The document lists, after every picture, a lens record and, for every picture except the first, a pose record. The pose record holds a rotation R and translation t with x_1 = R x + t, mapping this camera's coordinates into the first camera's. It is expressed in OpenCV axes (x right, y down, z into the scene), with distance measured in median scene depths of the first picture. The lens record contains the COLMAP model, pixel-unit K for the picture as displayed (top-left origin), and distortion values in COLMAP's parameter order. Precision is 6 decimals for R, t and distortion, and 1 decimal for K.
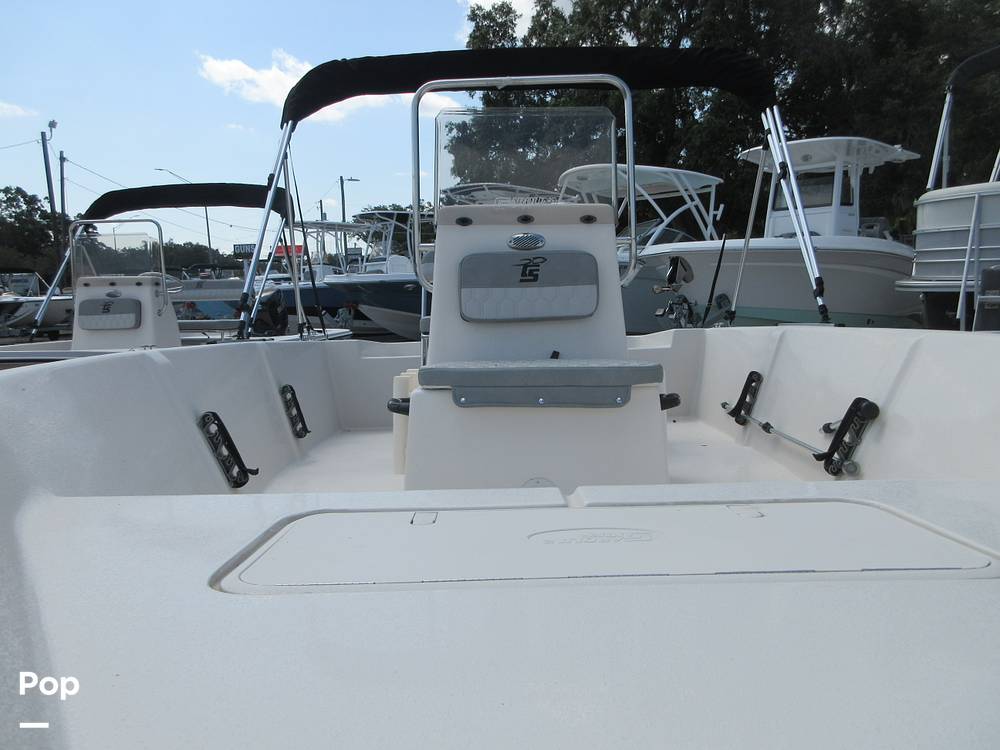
lens RADIAL K [[750.6, 0, 501.0], [0, 750.6, 369.3], [0, 0, 1]] dist [0.000139, 0.000016]
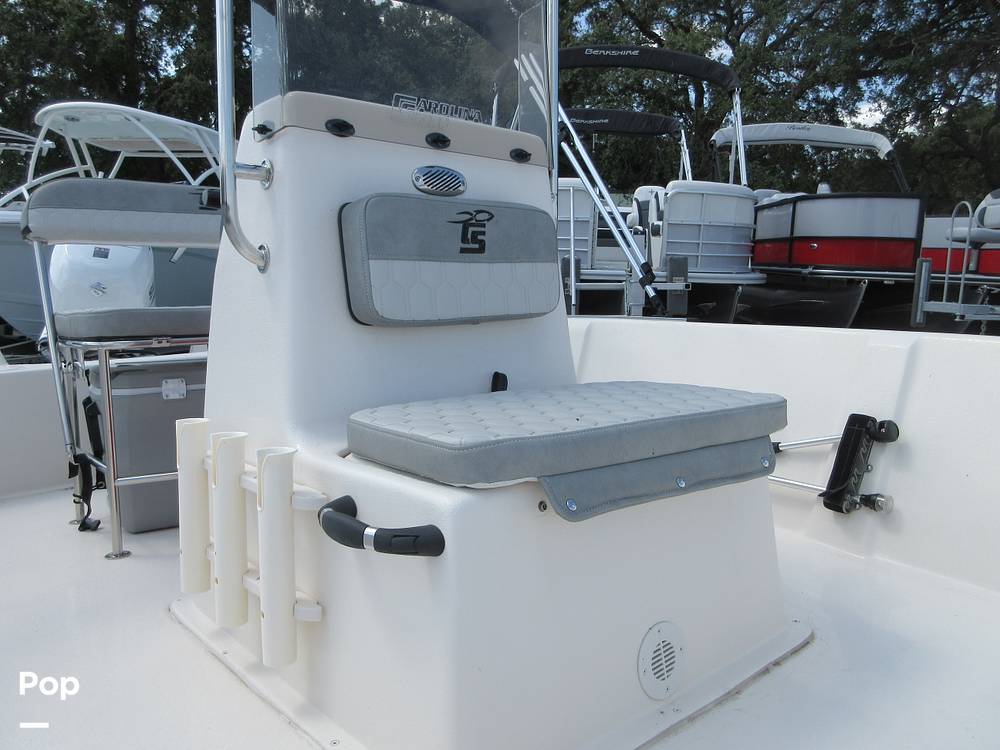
lens RADIAL K [[750.6, 0, 501.0], [0, 750.6, 369.3], [0, 0, 1]] dist [0.000139, 0.000016]
pose [[0.766699, -0.053349, 0.639786, -0.299963], [0.035157, 0.998535, 0.041133, -0.050334], [-0.641043, -0.009044, 0.767451, 0.535281]]
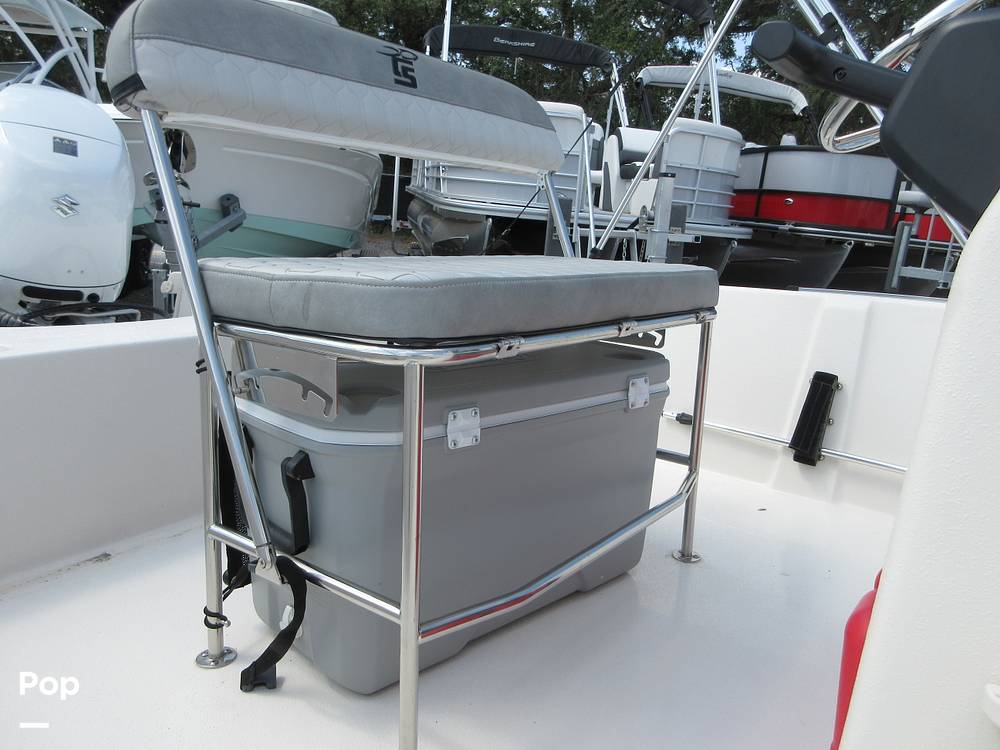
lens RADIAL K [[733.2, 0, 500.0], [0, 733.2, 375.0], [0, 0, 1]] dist [0.087183, -0.134318]
pose [[0.607851, -0.103611, 0.787262, -0.372493], [-0.011435, 0.990205, 0.139149, -0.101220], [-0.793969, -0.093584, 0.600712, 1.186110]]
